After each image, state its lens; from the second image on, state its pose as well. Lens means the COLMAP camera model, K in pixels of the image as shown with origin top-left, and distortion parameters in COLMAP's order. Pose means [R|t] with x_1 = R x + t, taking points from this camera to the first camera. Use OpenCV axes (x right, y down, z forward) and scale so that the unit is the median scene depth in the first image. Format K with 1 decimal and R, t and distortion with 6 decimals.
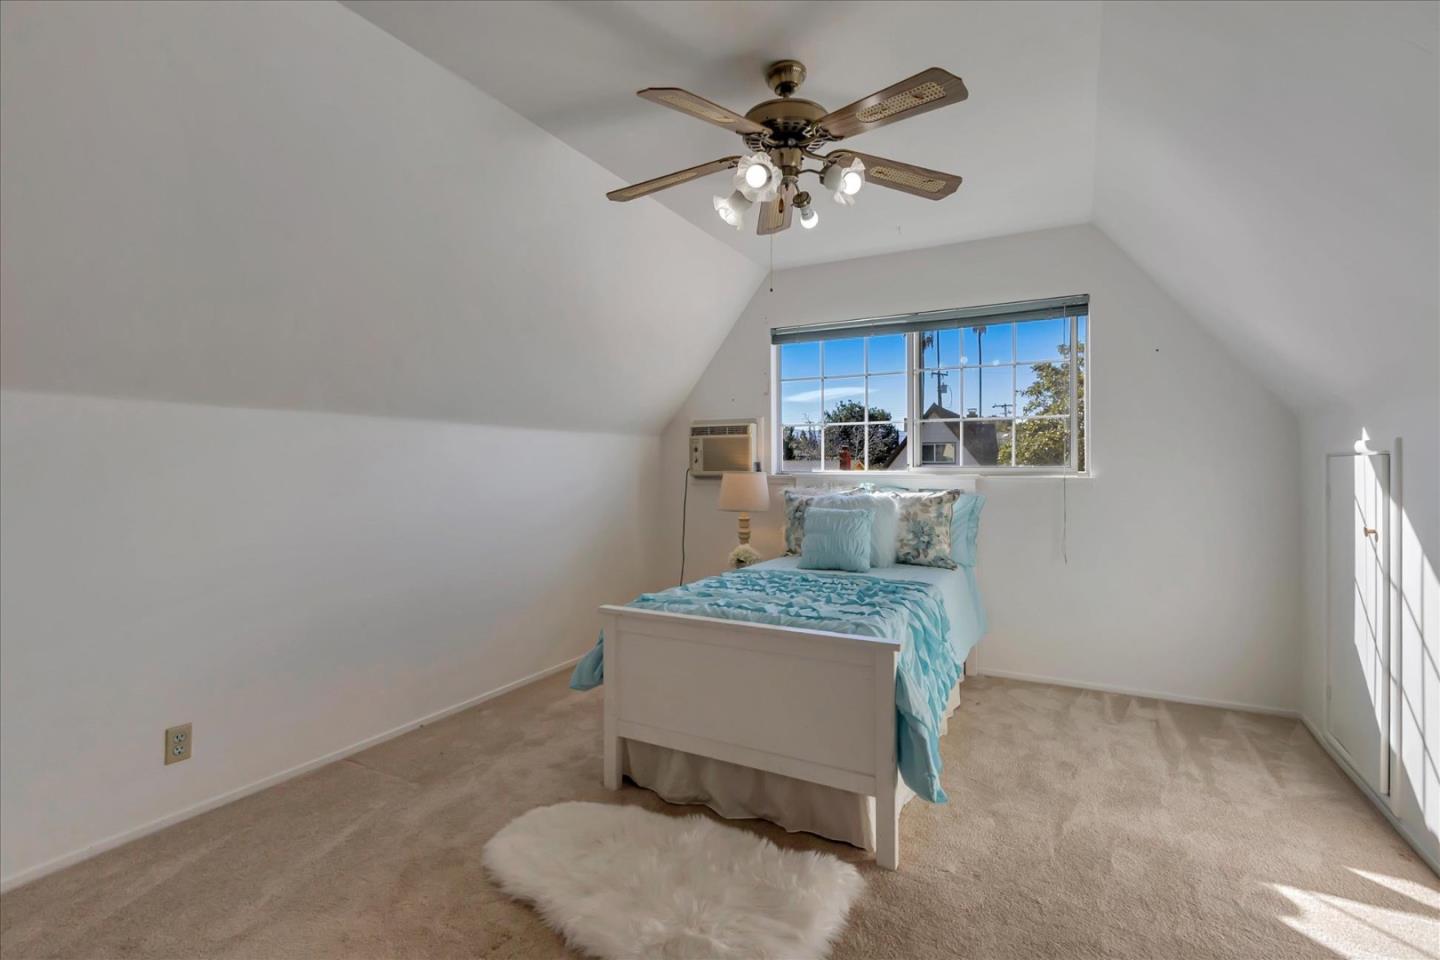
lens RADIAL K [[651.9, 0, 722.7], [0, 651.9, 466.0], [0, 0, 1]] dist [0.001302, 0.000470]
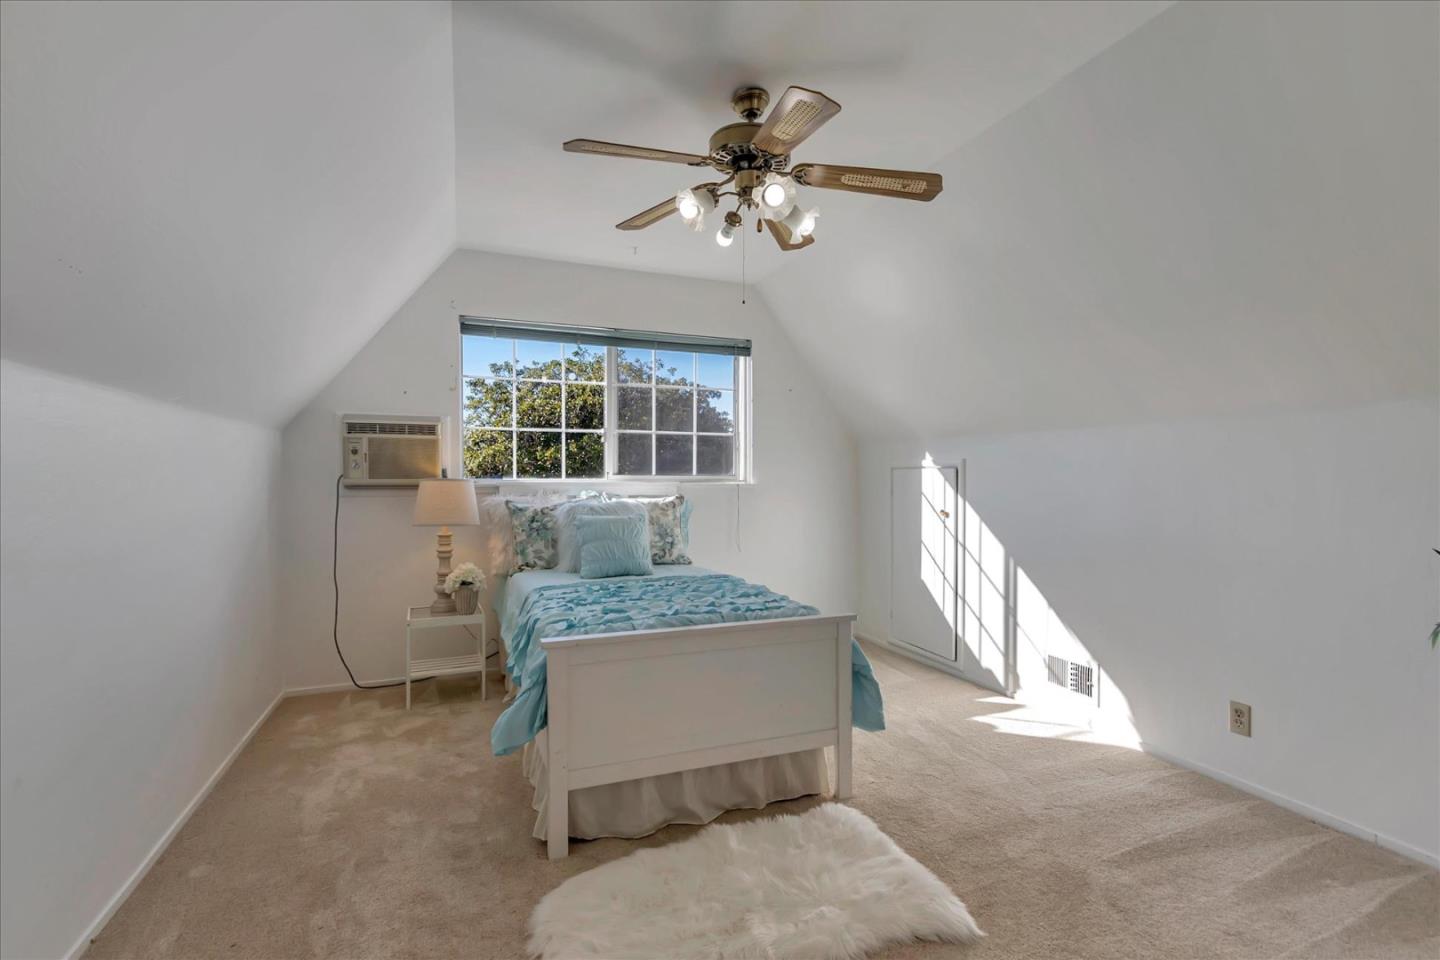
lens RADIAL K [[657.0, 0, 723.4], [0, 657.0, 478.1], [0, 0, 1]] dist [0.000821, 0.000171]
pose [[0.647359, 0.001976, 0.762183, -0.473804], [-0.002678, 0.999996, -0.000318, 0.007635], [-0.762181, -0.001835, 0.647362, 0.209894]]
